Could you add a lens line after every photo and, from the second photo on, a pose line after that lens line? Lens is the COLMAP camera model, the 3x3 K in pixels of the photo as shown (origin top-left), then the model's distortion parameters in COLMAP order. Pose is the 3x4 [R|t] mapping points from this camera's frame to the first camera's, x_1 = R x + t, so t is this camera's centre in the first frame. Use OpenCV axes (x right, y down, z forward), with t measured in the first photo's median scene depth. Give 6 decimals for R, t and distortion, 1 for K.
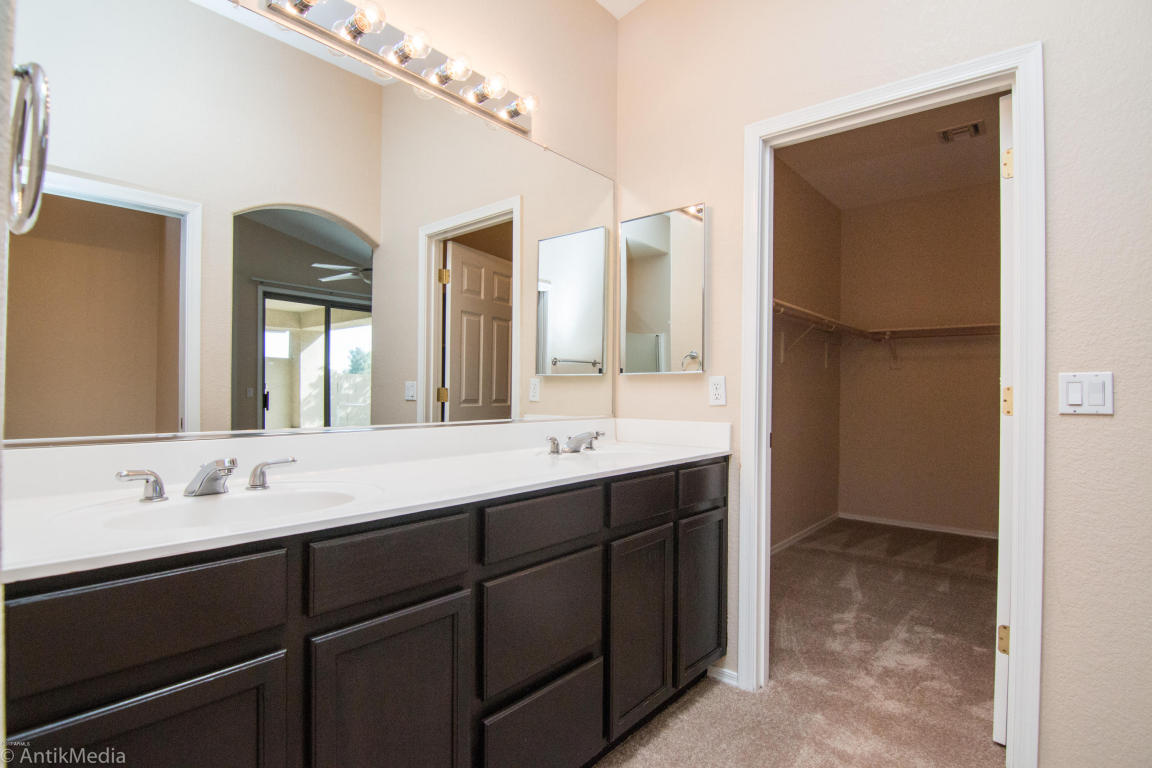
lens RADIAL K [[580.0, 0, 581.3], [0, 580.0, 386.9], [0, 0, 1]] dist [-0.012901, 0.001000]
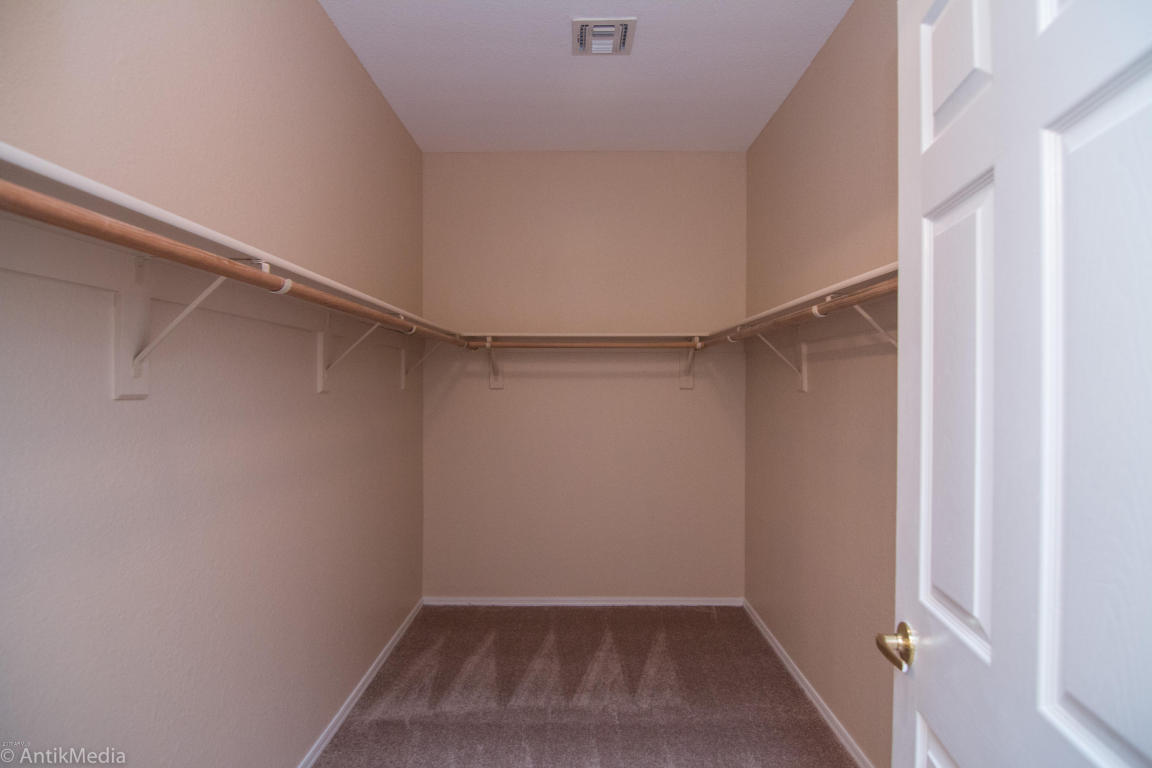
lens RADIAL K [[580.0, 0, 579.7], [0, 580.0, 379.9], [0, 0, 1]] dist [-0.012901, 0.001000]
pose [[0.773909, -0.010299, 0.633213, 0.179871], [0.010116, 0.999941, 0.003900, -0.047085], [-0.633216, 0.003388, 0.773968, 0.404560]]
